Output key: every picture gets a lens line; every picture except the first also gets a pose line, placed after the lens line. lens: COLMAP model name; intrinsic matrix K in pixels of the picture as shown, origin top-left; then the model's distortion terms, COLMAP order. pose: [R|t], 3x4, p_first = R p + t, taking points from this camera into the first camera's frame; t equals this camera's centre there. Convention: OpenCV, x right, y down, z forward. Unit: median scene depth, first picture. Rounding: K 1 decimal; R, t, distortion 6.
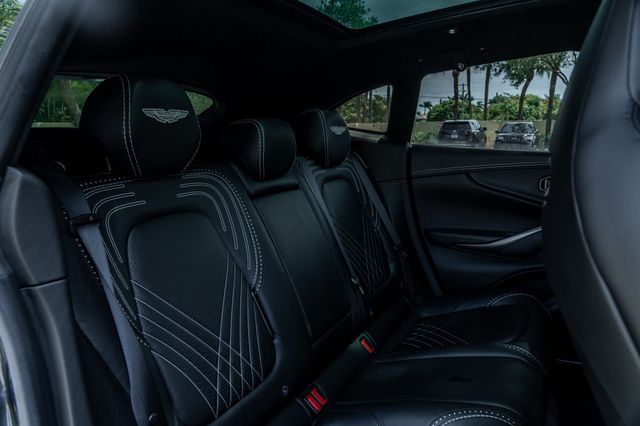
lens RADIAL K [[441.6, 0, 331.3], [0, 441.6, 212.2], [0, 0, 1]] dist [-0.017677, -0.000182]
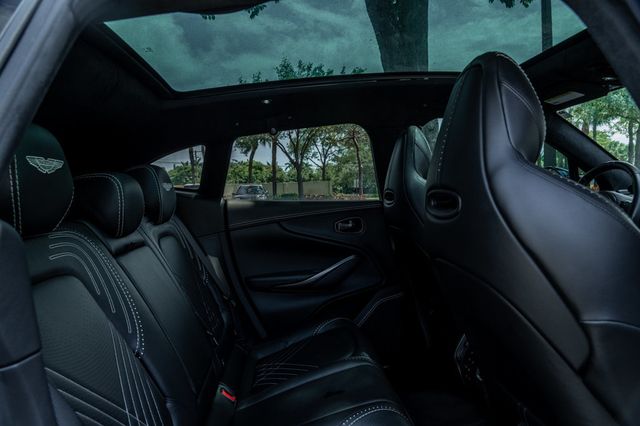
lens RADIAL K [[428.3, 0, 320.0], [0, 428.3, 213.0], [0, 0, 1]] dist [-0.018443, -0.000713]
pose [[0.840650, -0.050982, 0.539175, -0.201438], [0.125748, 0.986726, -0.102759, 0.015905], [-0.526779, 0.154184, 0.835902, 0.011731]]
